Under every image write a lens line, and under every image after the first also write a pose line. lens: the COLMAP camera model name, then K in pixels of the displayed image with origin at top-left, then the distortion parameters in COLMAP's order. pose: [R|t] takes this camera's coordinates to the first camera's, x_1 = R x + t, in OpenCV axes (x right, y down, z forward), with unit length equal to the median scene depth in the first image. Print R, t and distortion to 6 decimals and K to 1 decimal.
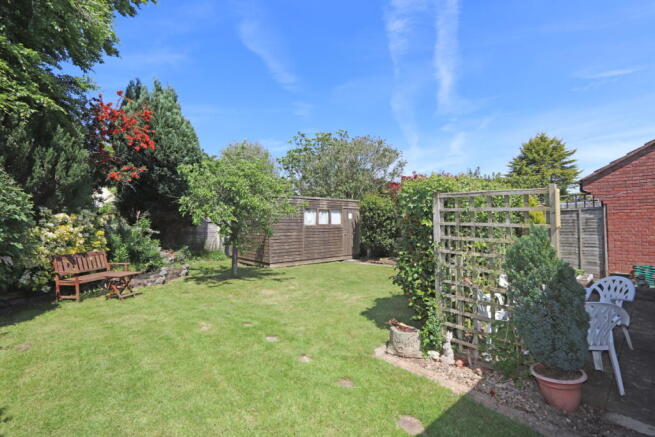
lens RADIAL K [[297.3, 0, 325.6], [0, 297.3, 215.1], [0, 0, 1]] dist [-0.000381, 0.000270]
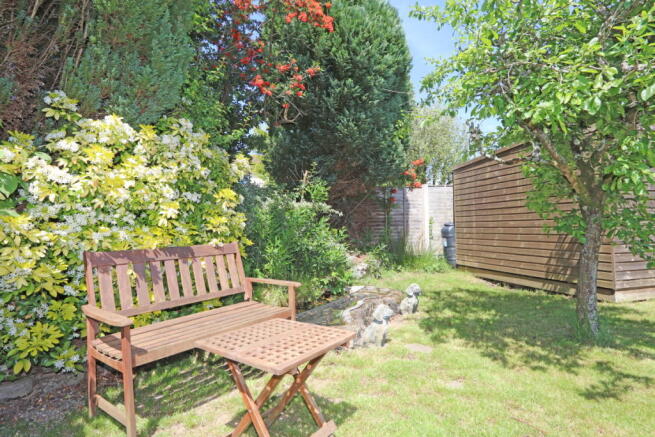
lens RADIAL K [[339.7, 0, 327.6], [0, 339.7, 220.6], [0, 0, 1]] dist [-0.004067, -0.000482]
pose [[0.892626, -0.031060, -0.449726, -0.446863], [0.033898, 0.999424, -0.001742, 0.093615], [0.449521, -0.013690, 0.893165, 0.662423]]
